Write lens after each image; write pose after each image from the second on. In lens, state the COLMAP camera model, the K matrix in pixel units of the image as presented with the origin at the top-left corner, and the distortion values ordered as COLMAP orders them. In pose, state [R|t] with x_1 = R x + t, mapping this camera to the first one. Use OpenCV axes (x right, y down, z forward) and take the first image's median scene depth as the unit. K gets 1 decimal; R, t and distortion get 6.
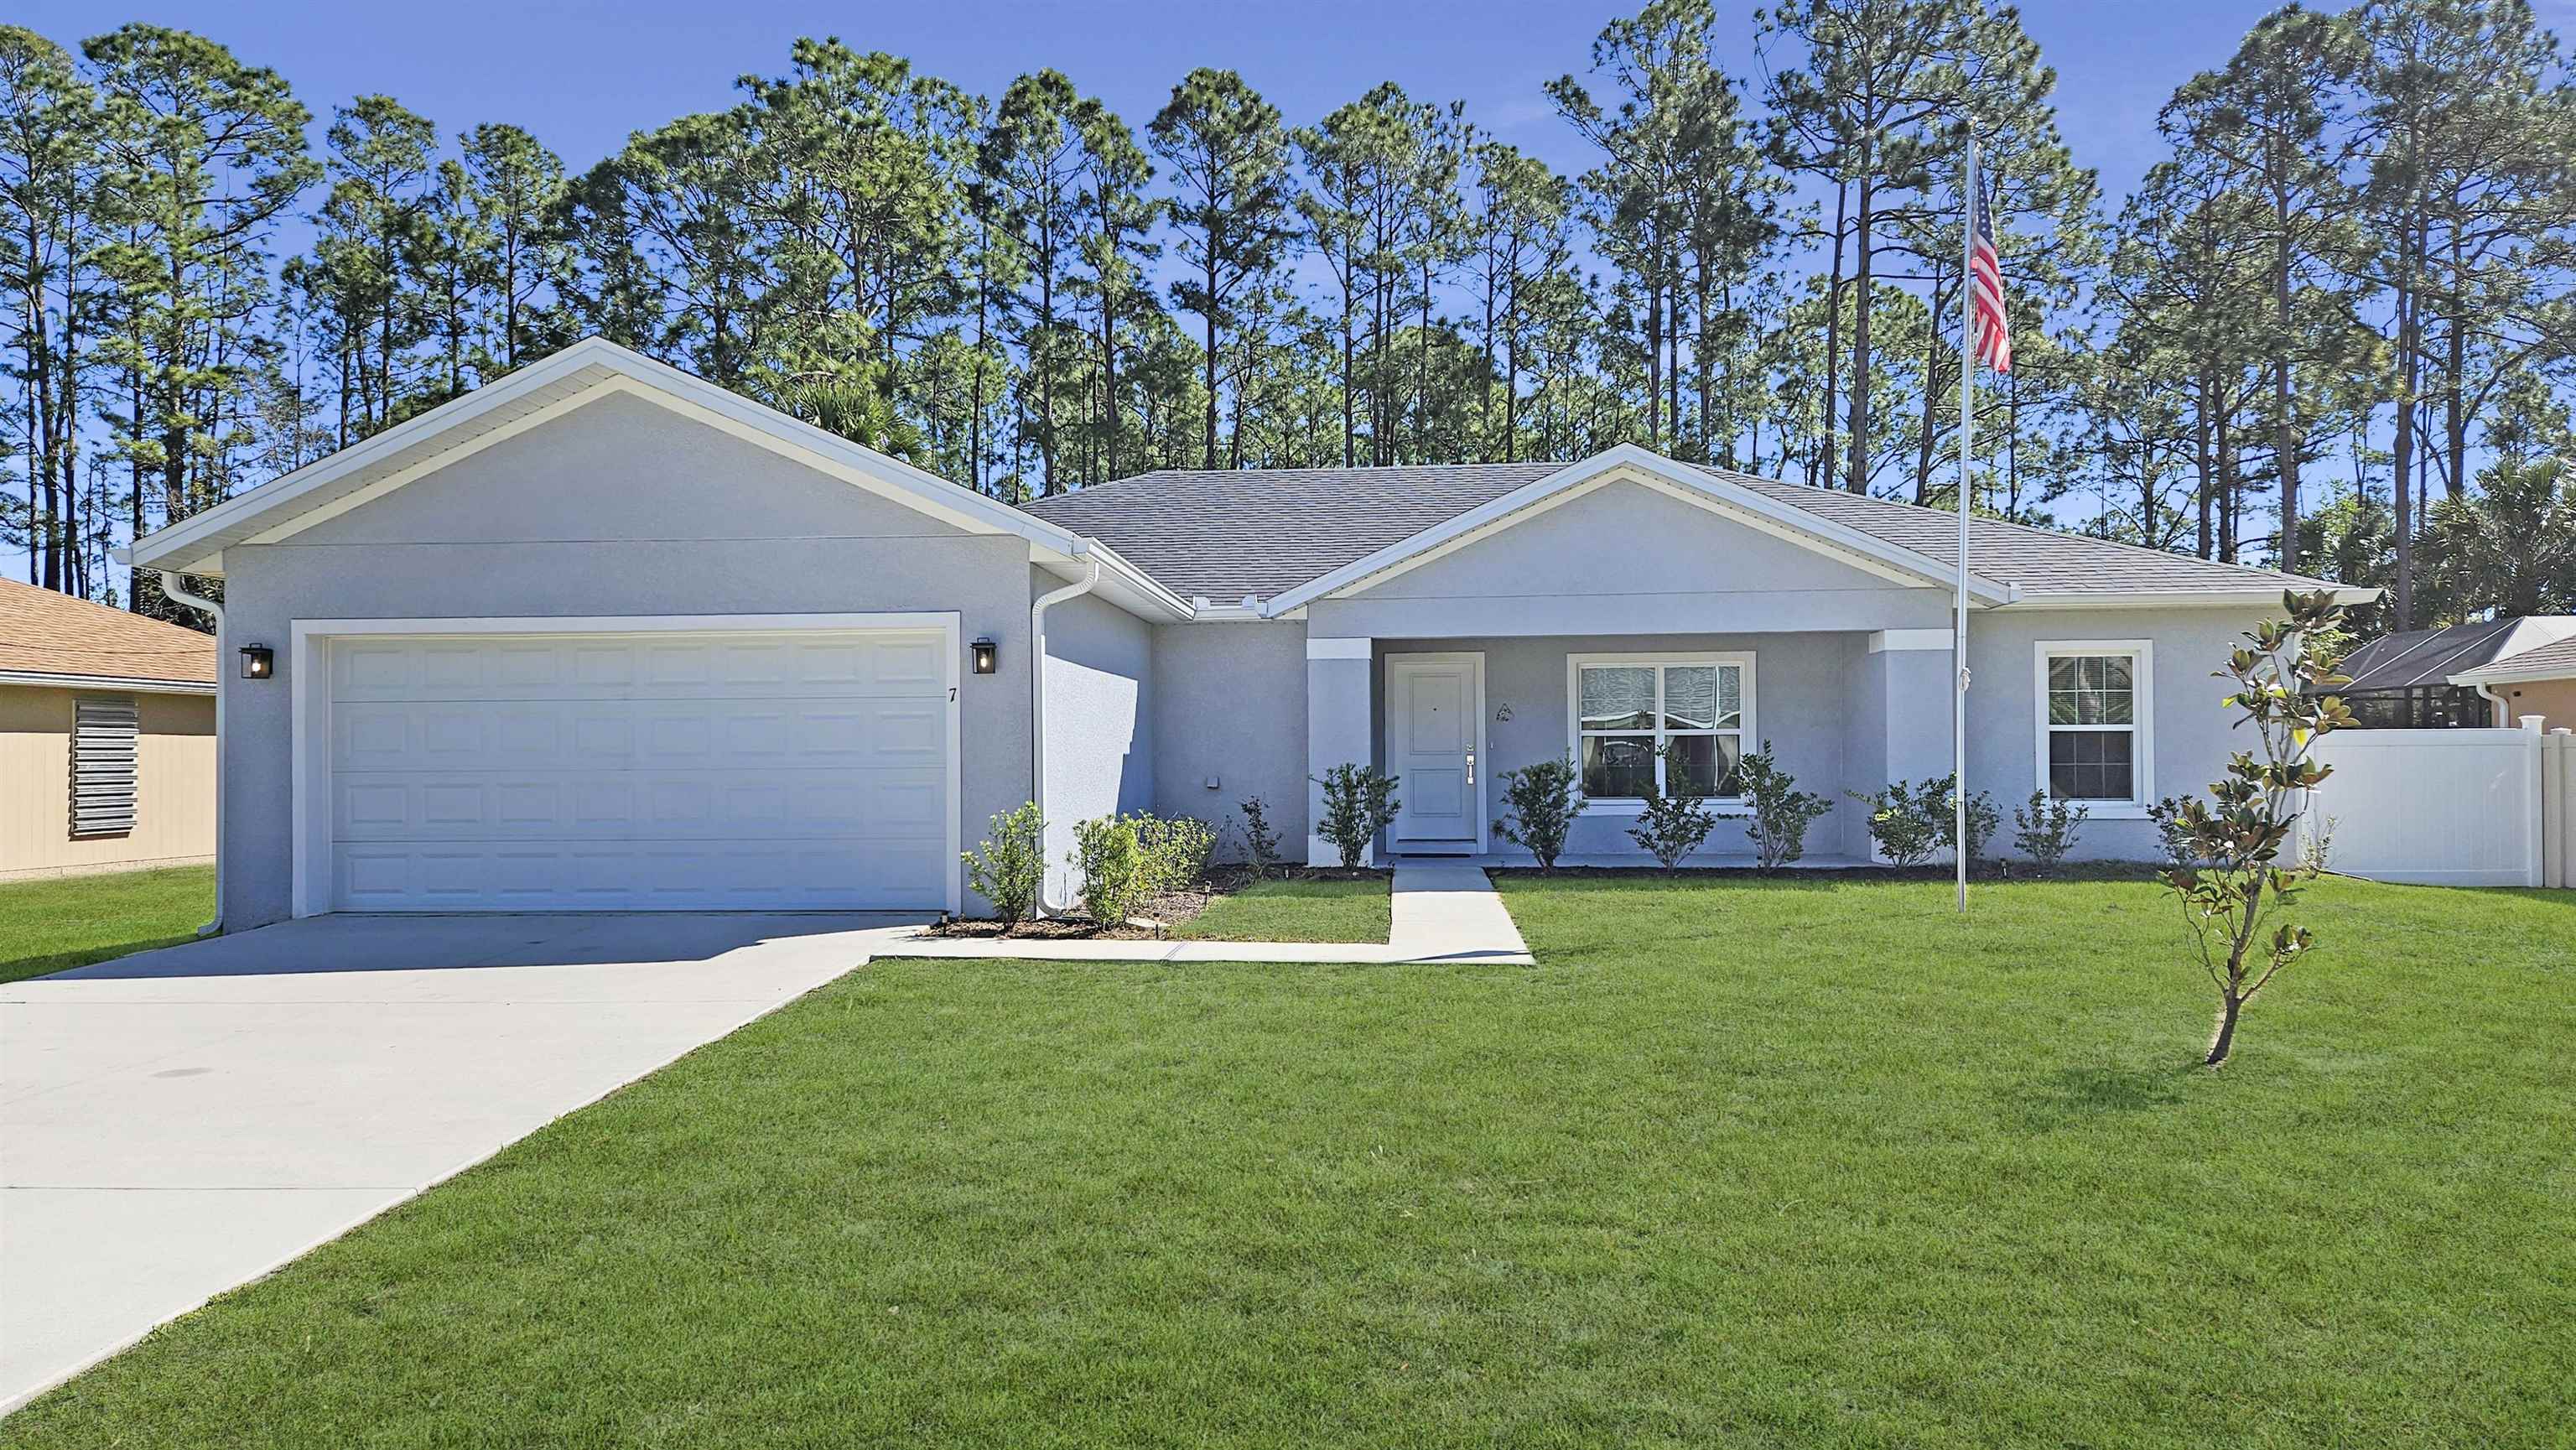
lens RADIAL K [[1725.3, 0, 1338.6], [0, 1725.3, 717.3], [0, 0, 1]] dist [0.002349, 0.003690]
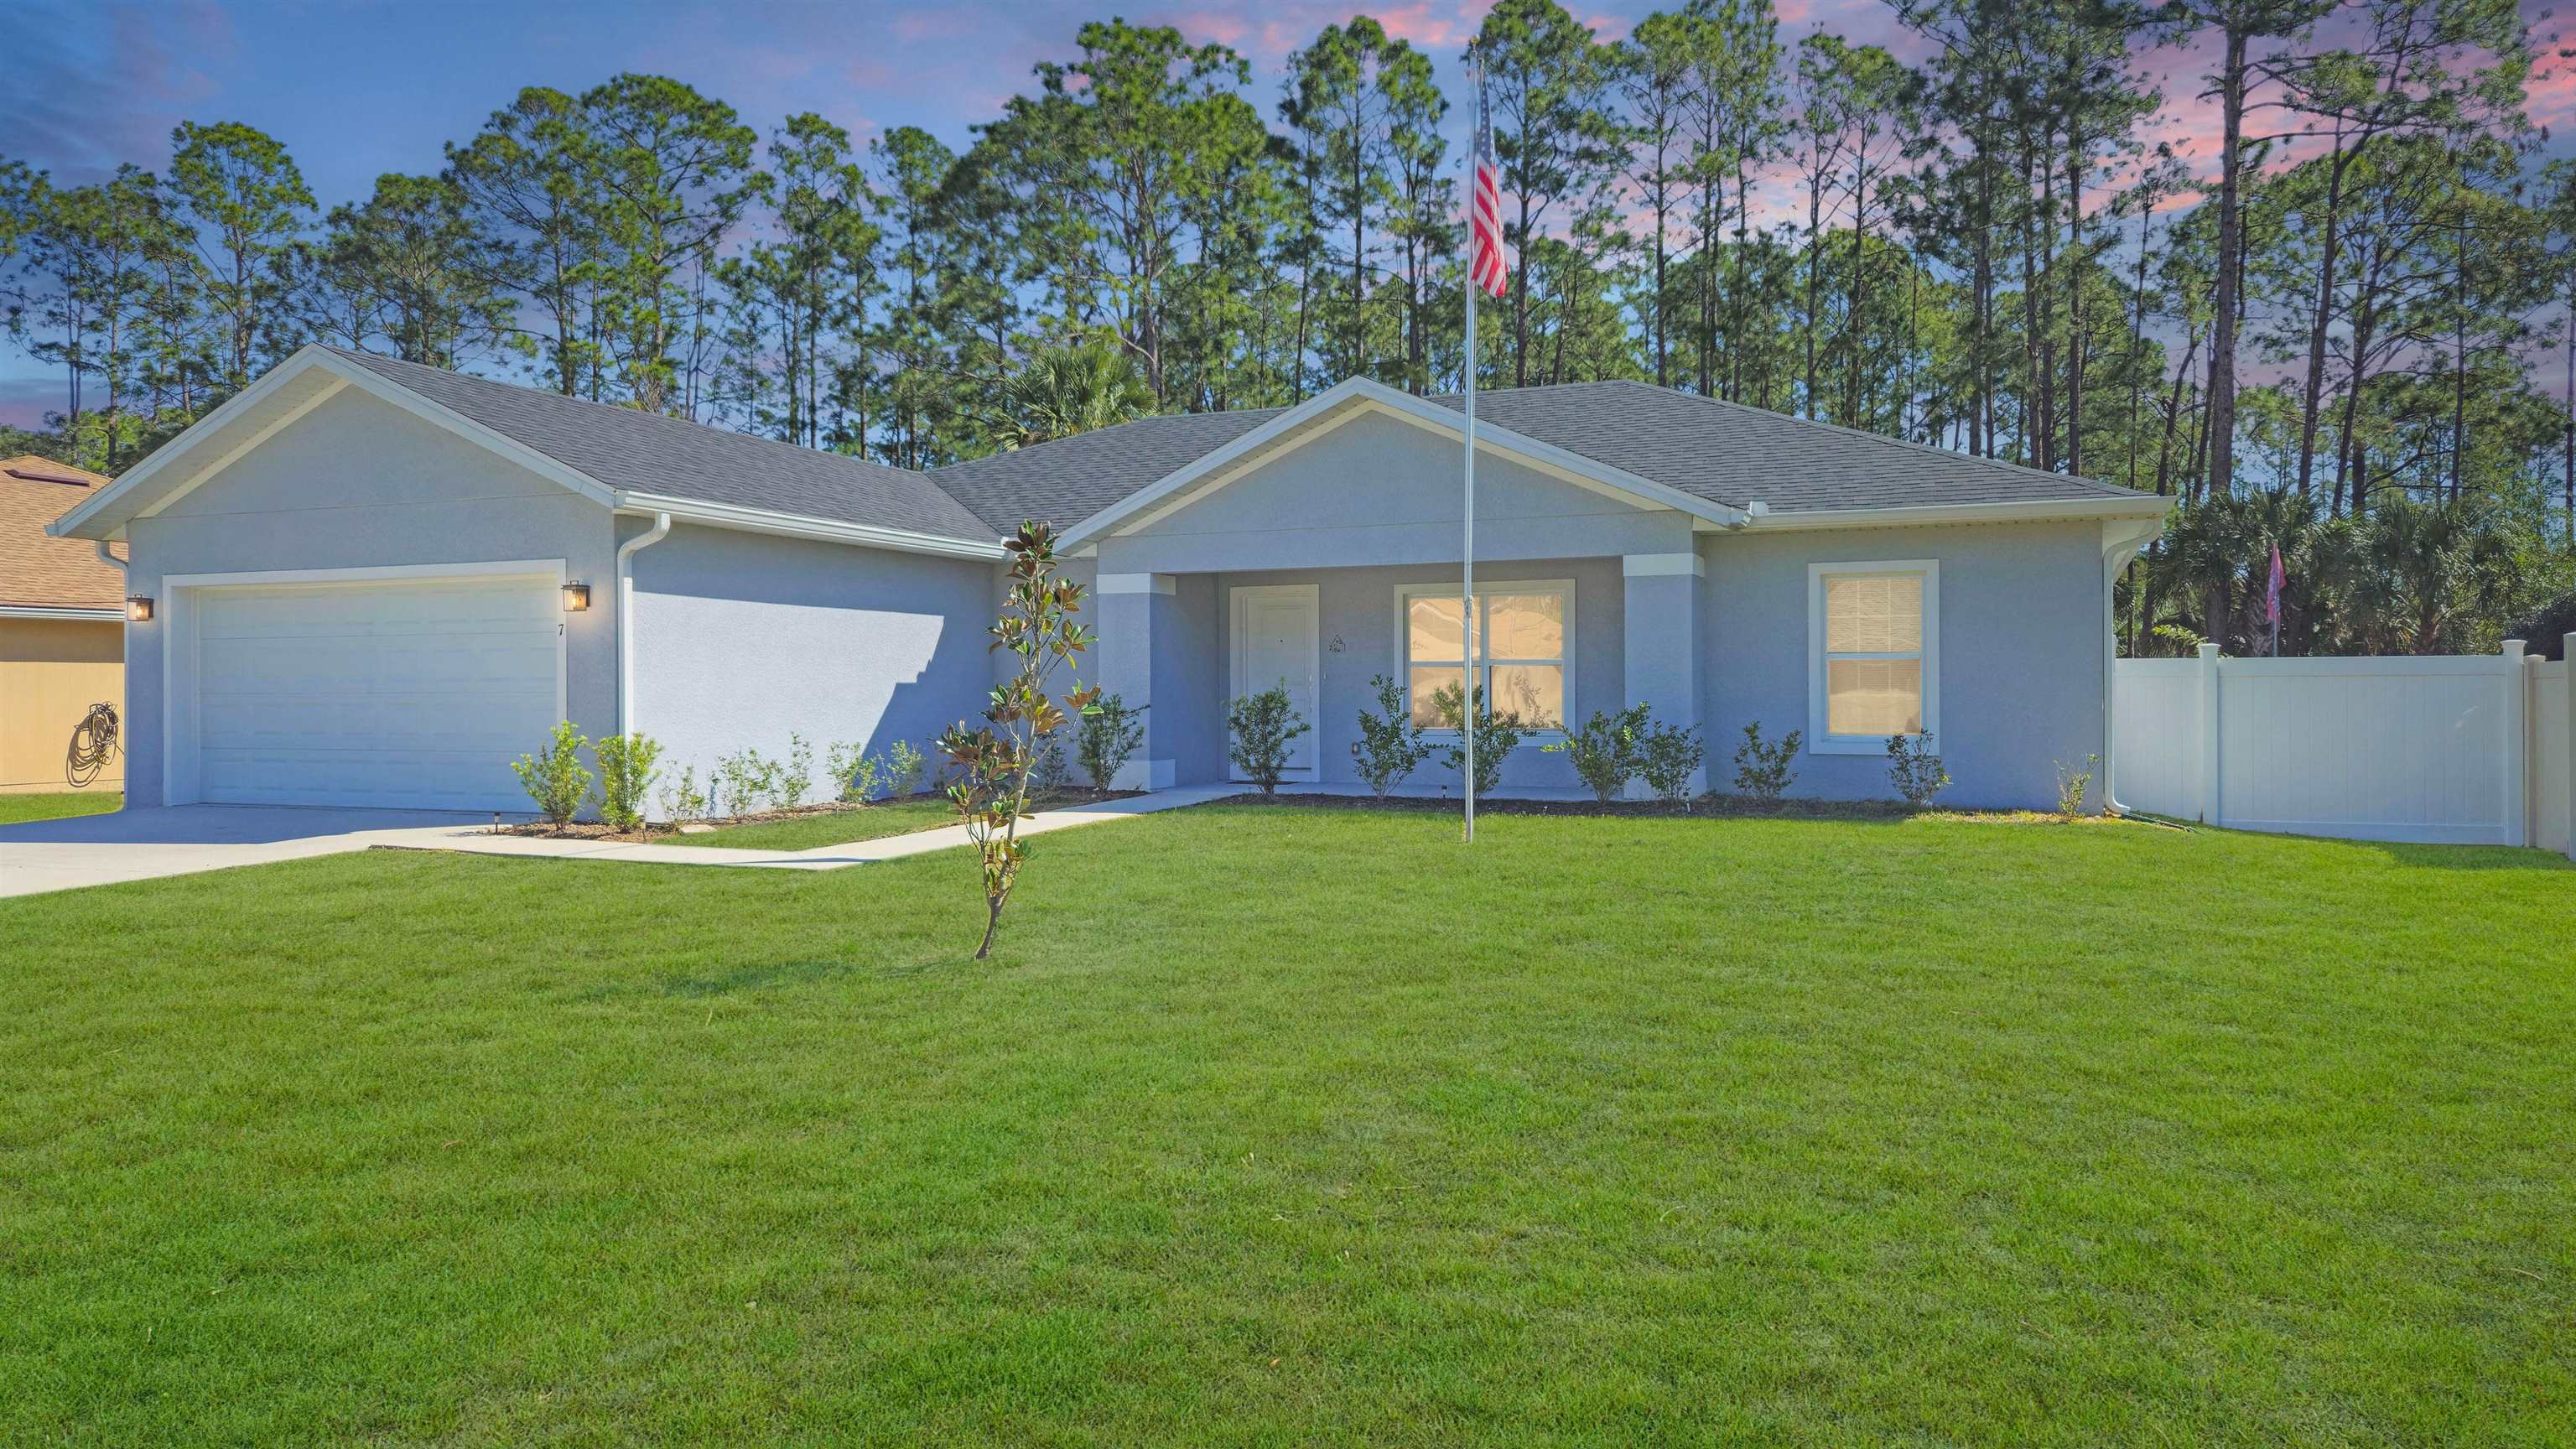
lens RADIAL K [[1725.2, 0, 1338.6], [0, 1725.2, 716.8], [0, 0, 1]] dist [0.002349, 0.003690]
pose [[0.942792, 0.009675, -0.333242, 0.420209], [0.003297, 0.999259, 0.038340, 0.001690], [0.333366, -0.037245, 0.942061, 0.043983]]
